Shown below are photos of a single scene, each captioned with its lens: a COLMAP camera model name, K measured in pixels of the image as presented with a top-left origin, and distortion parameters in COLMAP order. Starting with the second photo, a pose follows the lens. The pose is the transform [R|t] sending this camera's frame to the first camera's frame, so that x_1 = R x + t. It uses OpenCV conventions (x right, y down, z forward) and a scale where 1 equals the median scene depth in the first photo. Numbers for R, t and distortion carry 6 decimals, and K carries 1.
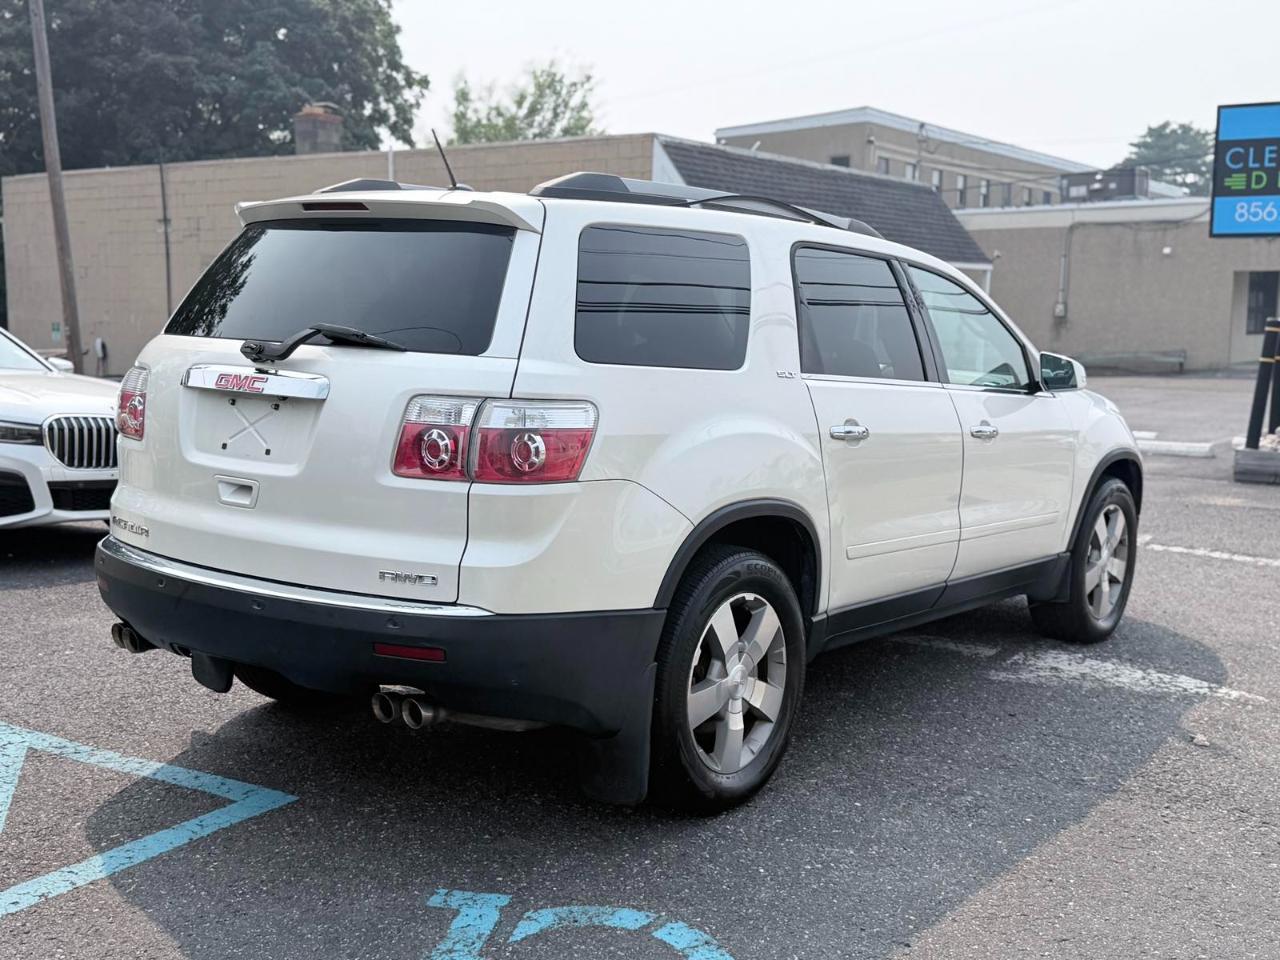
lens RADIAL K [[1454.9, 0, 628.3], [0, 1454.9, 484.4], [0, 0, 1]] dist [0.208593, -0.505052]
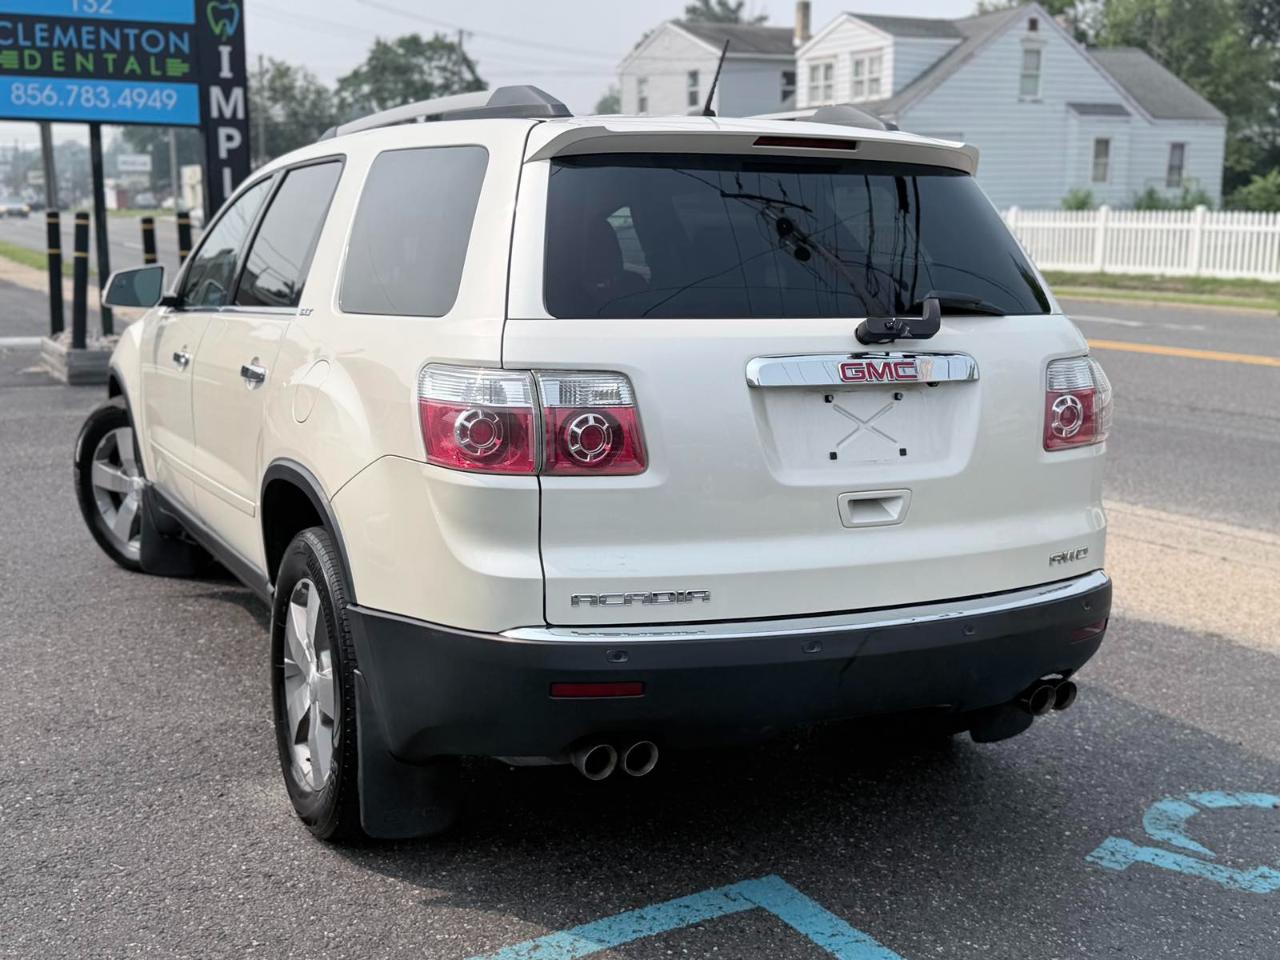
lens RADIAL K [[1541.0, 0, 664.4], [0, 1541.0, 485.4], [0, 0, 1]] dist [0.166760, -0.379700]
pose [[0.439358, -0.170835, 0.881919, -0.958663], [0.101358, 0.984909, 0.140290, -0.124206], [-0.892576, 0.027752, 0.450043, 0.656610]]
